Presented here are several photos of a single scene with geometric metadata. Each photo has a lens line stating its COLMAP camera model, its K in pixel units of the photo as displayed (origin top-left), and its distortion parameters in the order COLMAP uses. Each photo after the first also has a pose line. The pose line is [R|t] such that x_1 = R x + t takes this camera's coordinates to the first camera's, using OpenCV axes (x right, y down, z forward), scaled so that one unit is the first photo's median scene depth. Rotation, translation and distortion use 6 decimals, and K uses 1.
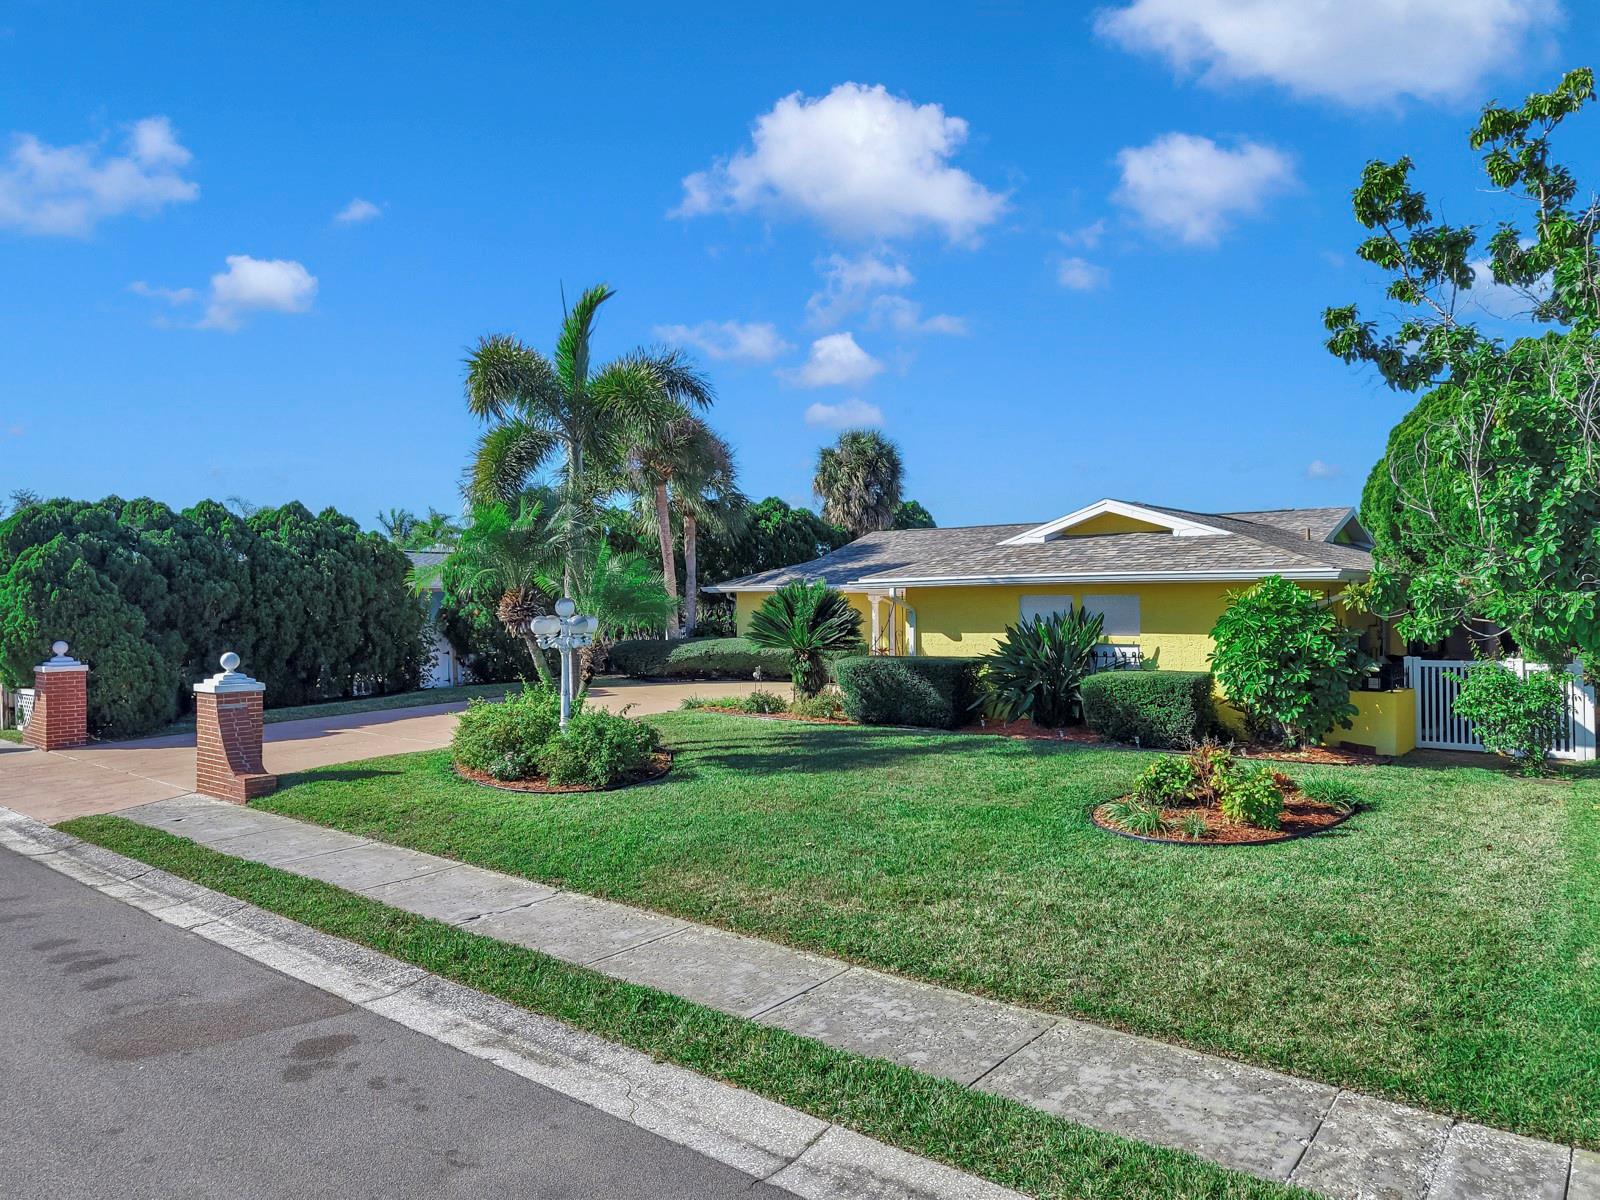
lens RADIAL K [[1065.1, 0, 800.0], [0, 1065.1, 600.0], [0, 0, 1]] dist [0.032697, -0.031387]
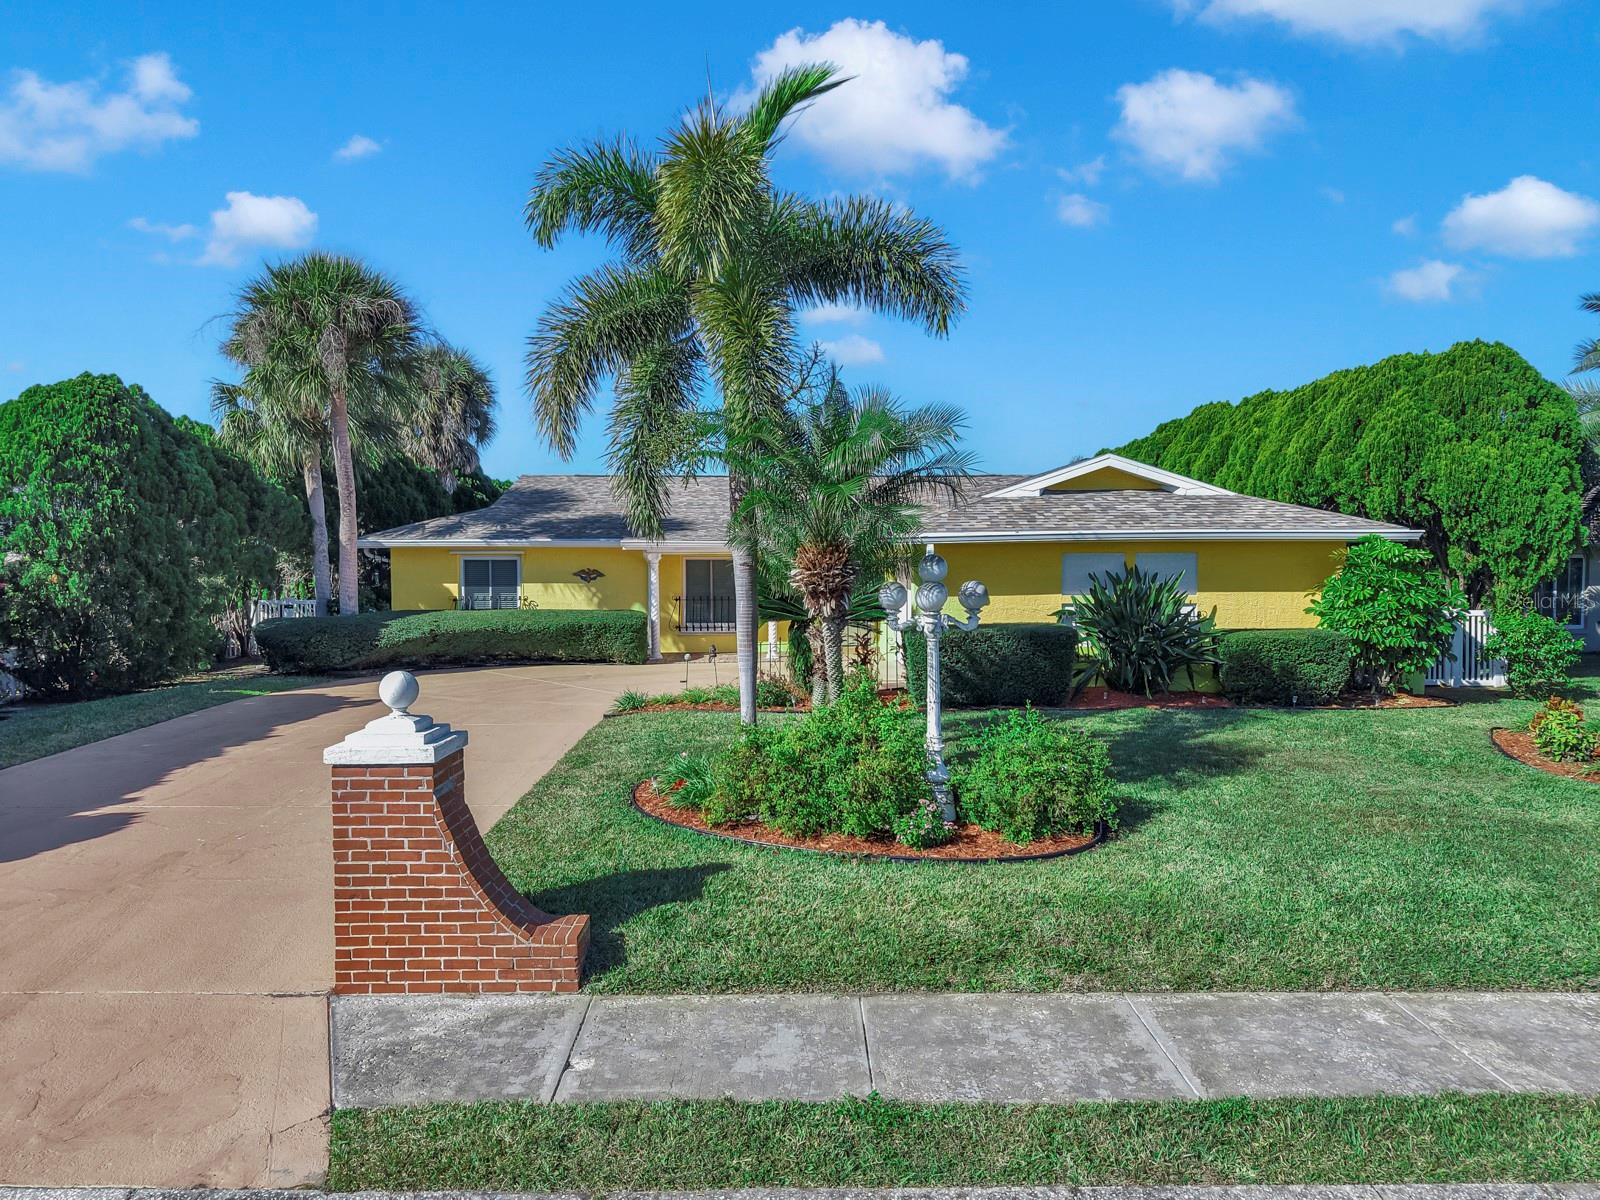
lens RADIAL K [[1065.1, 0, 800.0], [0, 1065.1, 600.0], [0, 0, 1]] dist [0.032697, -0.031387]
pose [[0.775139, -0.028428, 0.631151, -0.533960], [0.001996, 0.999092, 0.042549, -0.003914], [-0.631788, -0.031722, 0.774492, 0.430606]]
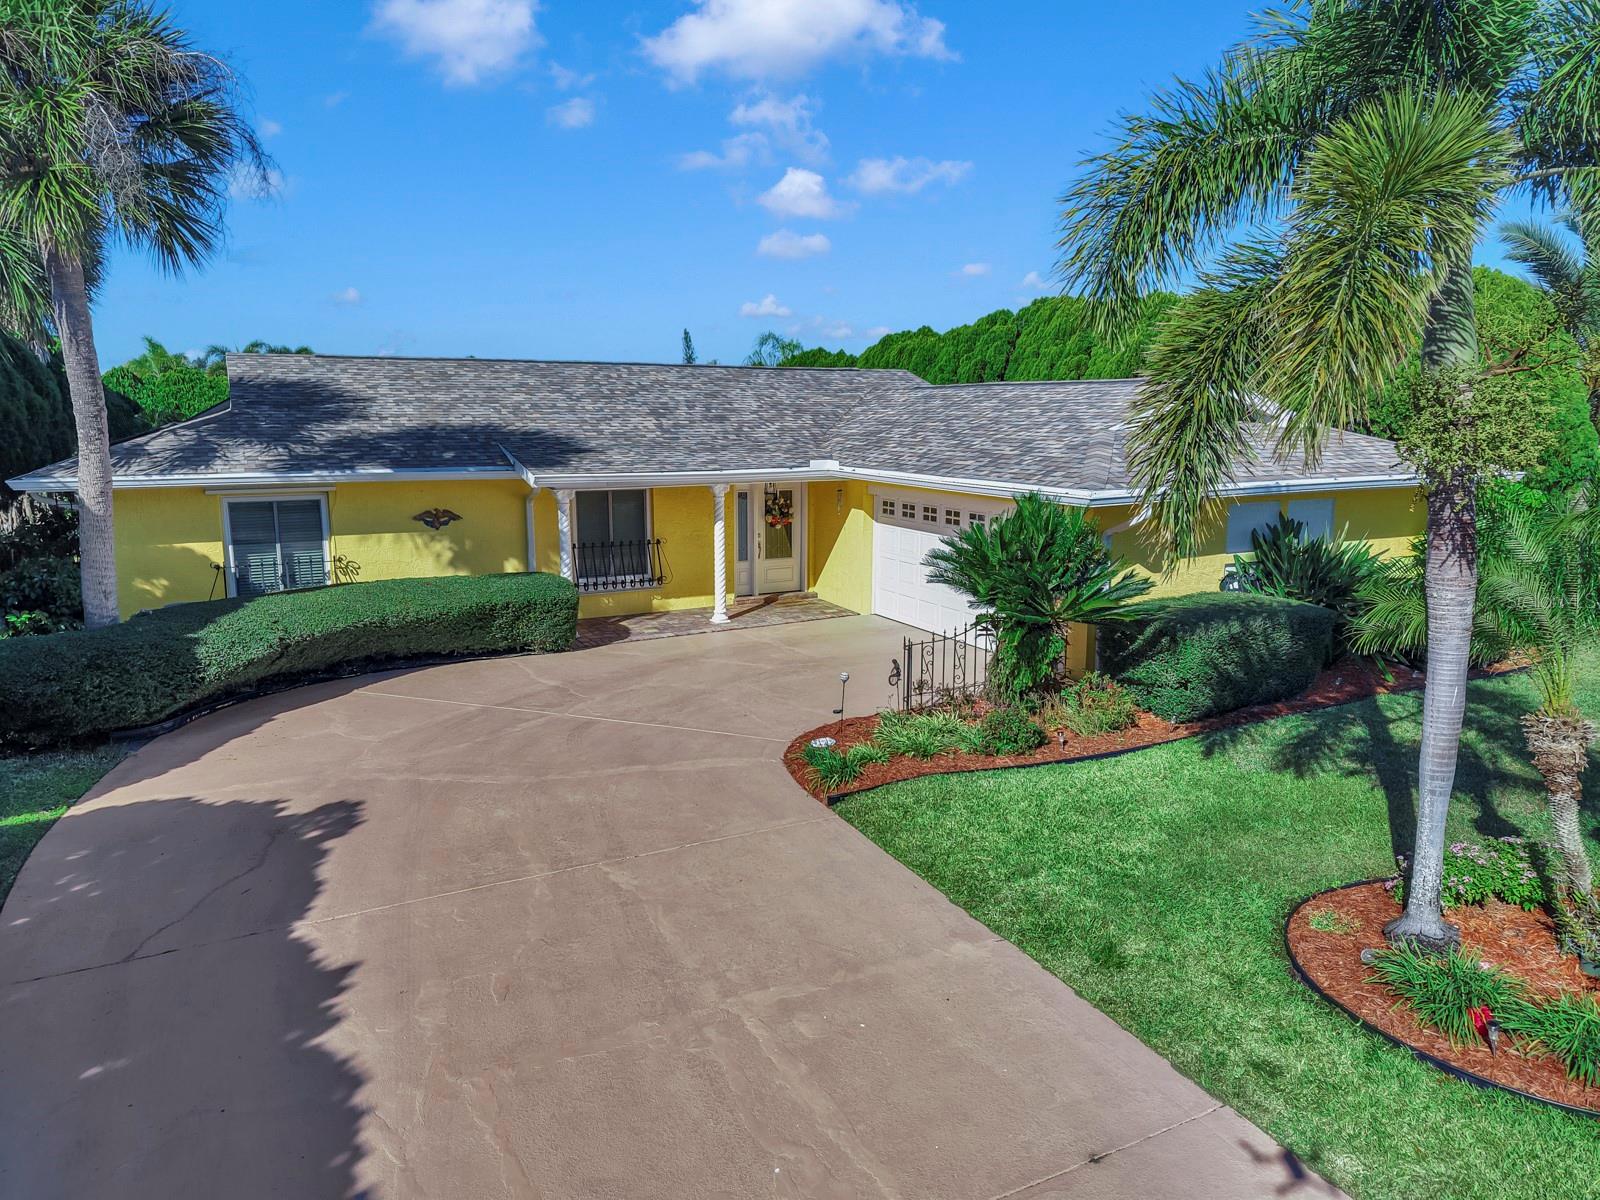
lens RADIAL K [[1068.3, 0, 800.0], [0, 1068.3, 600.0], [0, 0, 1]] dist [0.003414, -0.002270]
pose [[0.399027, -0.162348, 0.902452, -0.601302], [-0.003424, 0.983930, 0.178520, -0.071132], [-0.916933, -0.074325, 0.392059, 0.964410]]
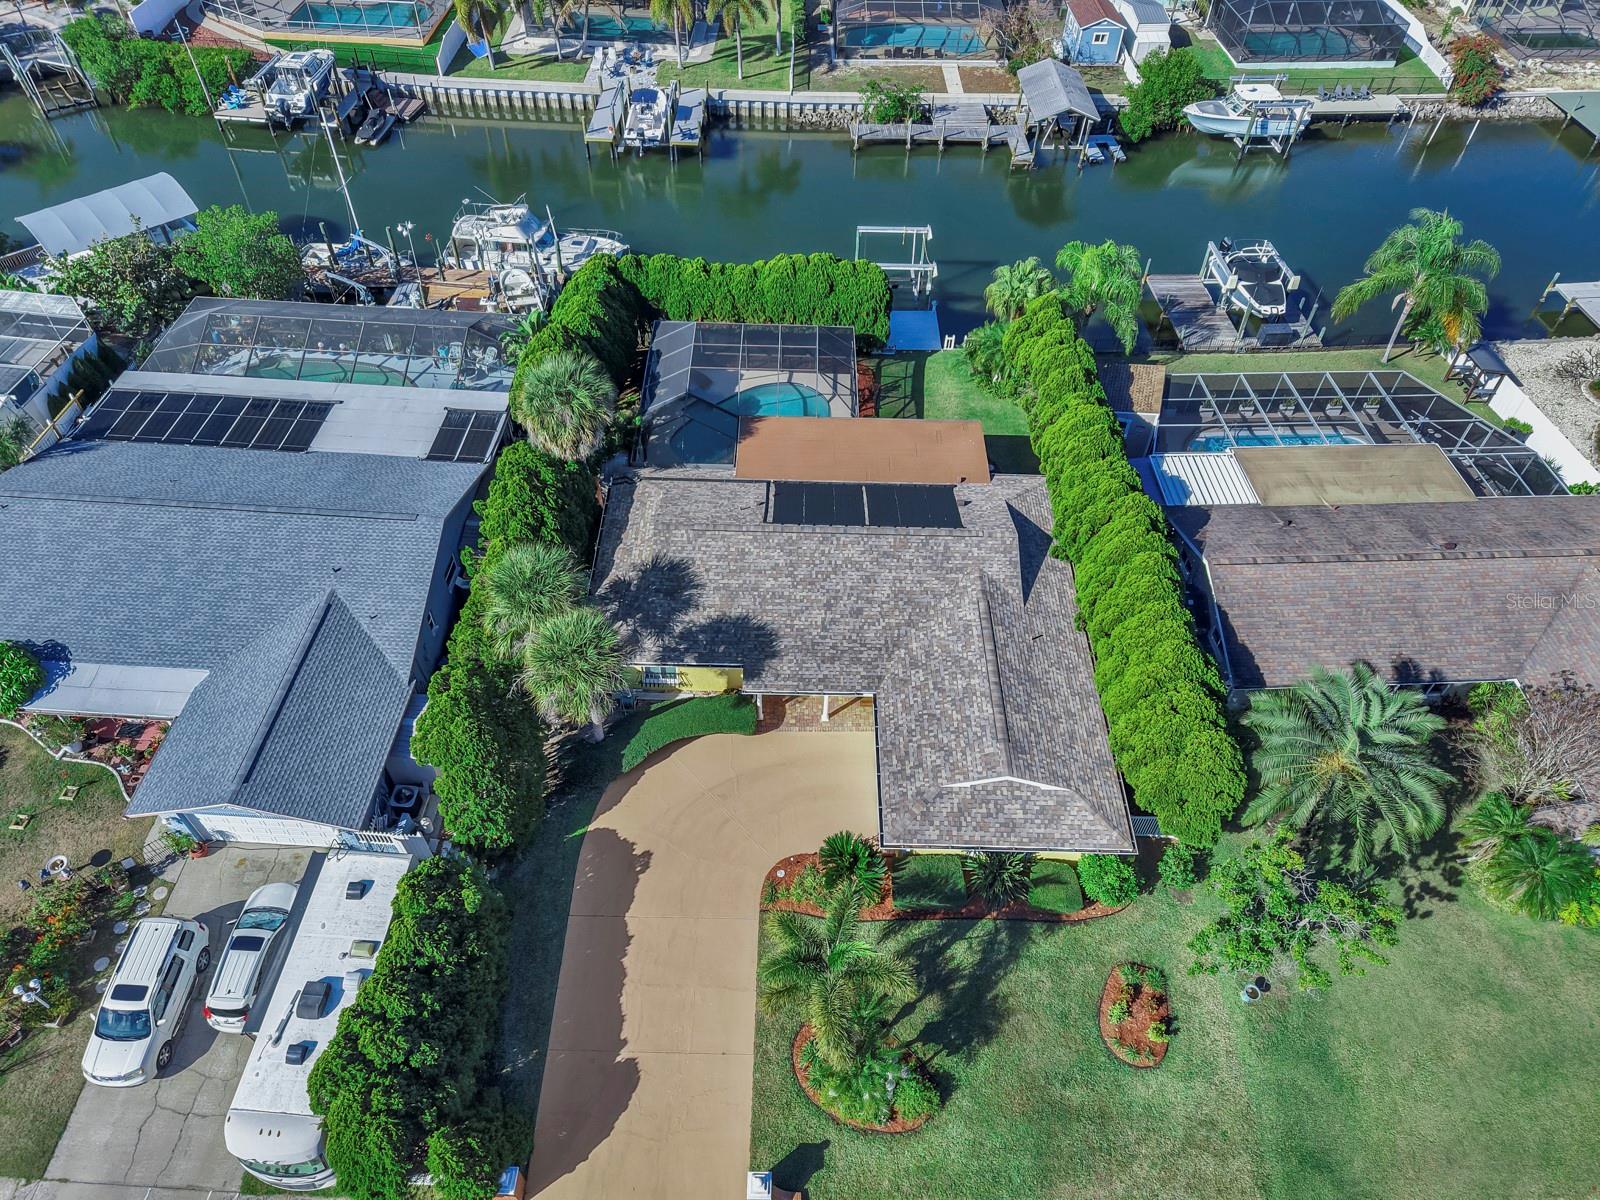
lens RADIAL K [[1065.1, 0, 800.0], [0, 1065.1, 600.0], [0, 0, 1]] dist [0.032697, -0.031387]
pose [[0.783009, -0.454877, 0.424246, -0.640950], [-0.020237, 0.663065, 0.748289, -1.668600], [-0.621681, -0.594502, 0.509980, 0.464598]]
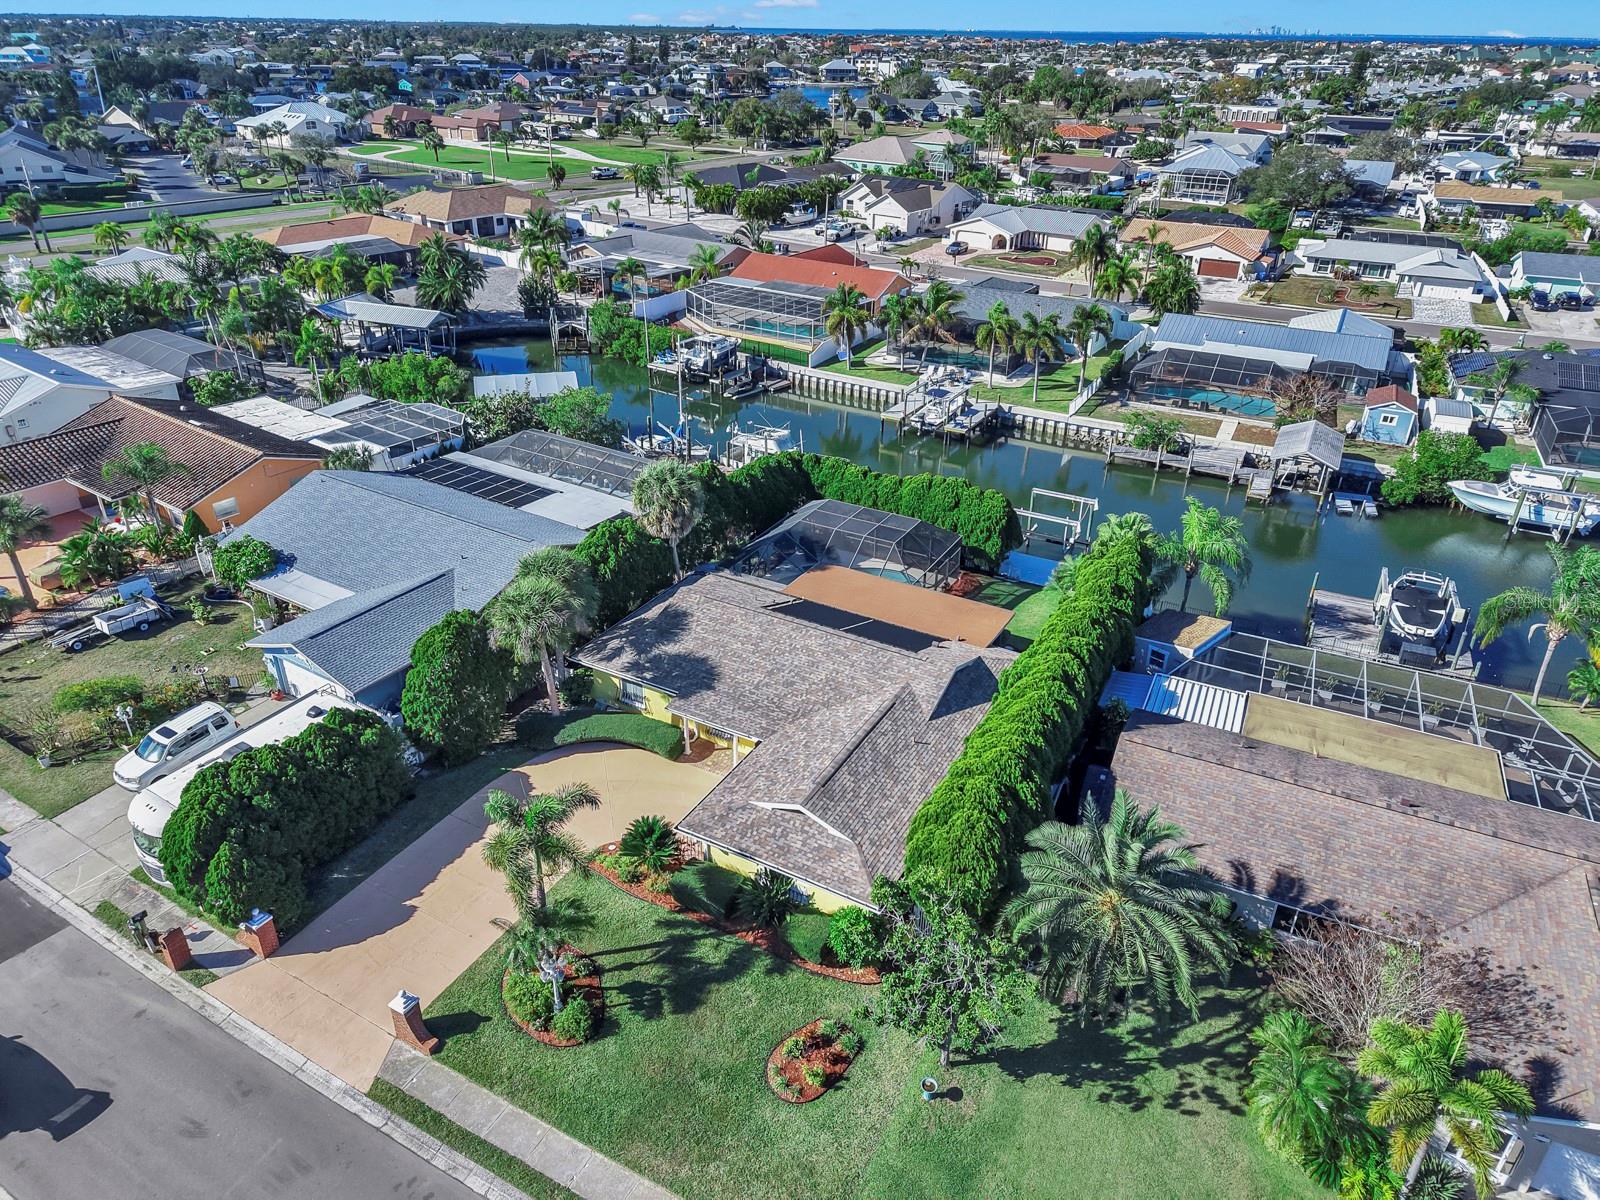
lens RADIAL K [[1065.1, 0, 800.0], [0, 1065.1, 600.0], [0, 0, 1]] dist [0.032697, -0.031387]
pose [[0.985418, -0.068234, 0.155870, 0.001668], [-0.013725, 0.881207, 0.472531, -1.375457], [-0.169596, -0.467780, 0.867421, -0.550710]]
